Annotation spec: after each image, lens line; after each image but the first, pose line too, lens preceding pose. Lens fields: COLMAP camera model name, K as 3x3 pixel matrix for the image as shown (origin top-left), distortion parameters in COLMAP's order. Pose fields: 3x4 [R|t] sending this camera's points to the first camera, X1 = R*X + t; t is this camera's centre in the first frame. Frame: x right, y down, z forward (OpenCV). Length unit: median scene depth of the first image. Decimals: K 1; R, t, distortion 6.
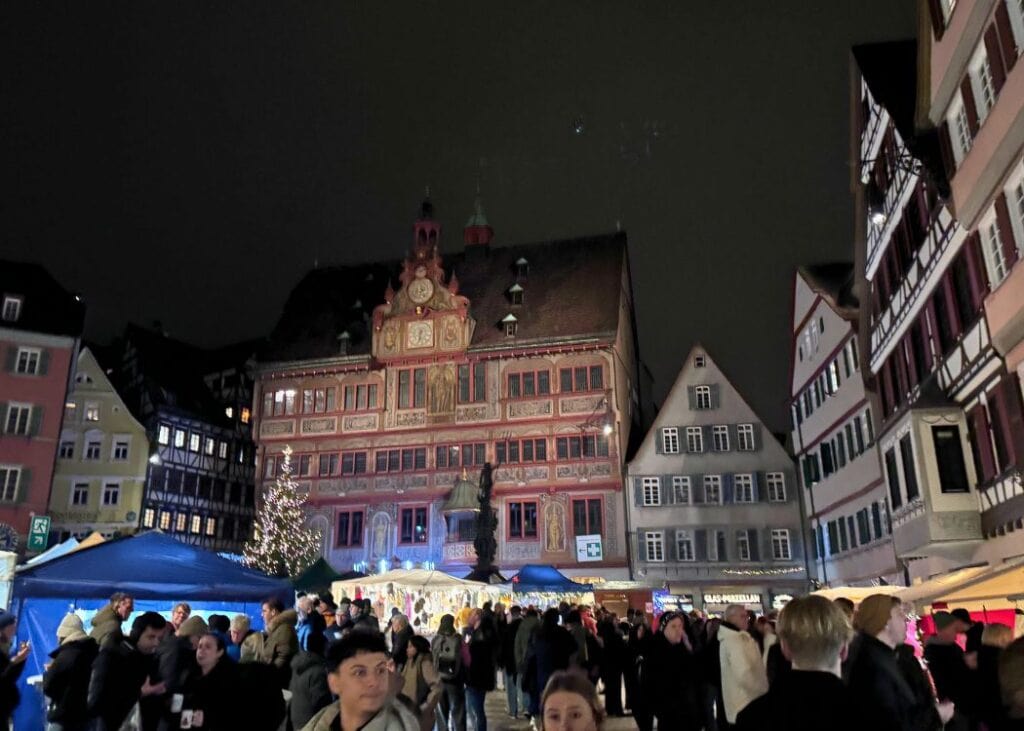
lens RADIAL K [[808.8, 0, 512.0], [0, 808.8, 365.5], [0, 0, 1]] dist [0.058451, -0.004666]
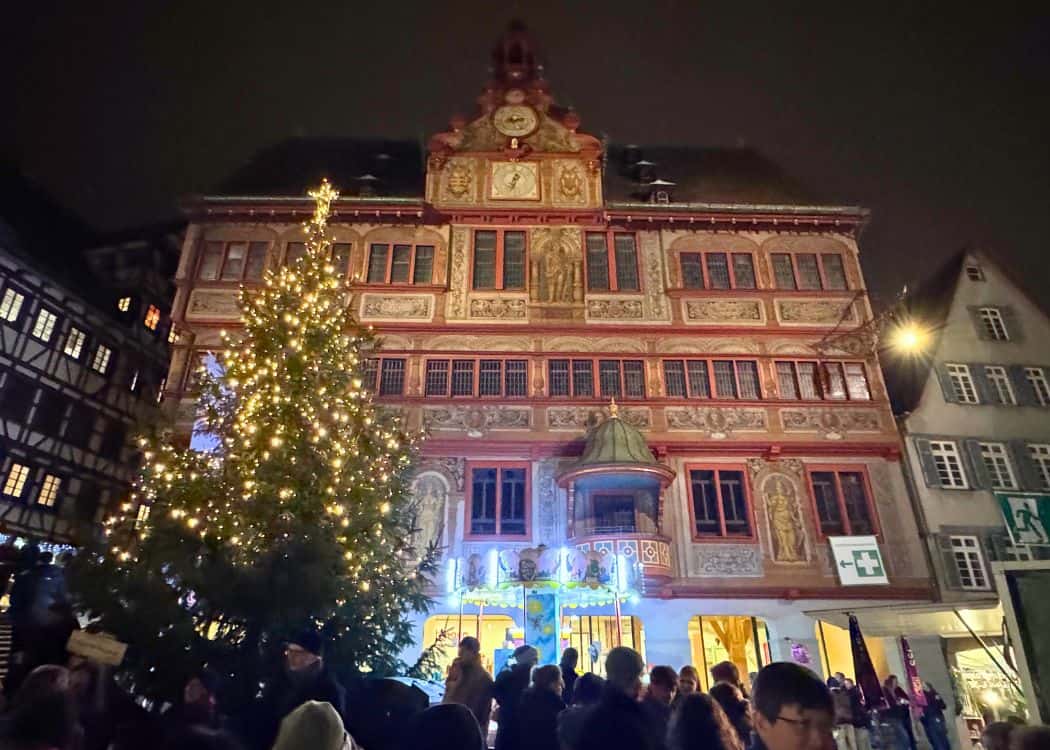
lens RADIAL K [[608.6, 0, 520.4], [0, 608.6, 397.0], [0, 0, 1]] dist [-0.027434, 0.020049]
pose [[0.961376, 0.123528, 0.245963, -0.208808], [-0.097658, 0.988580, -0.114775, 0.174271], [-0.257332, 0.086322, 0.962460, 0.625949]]
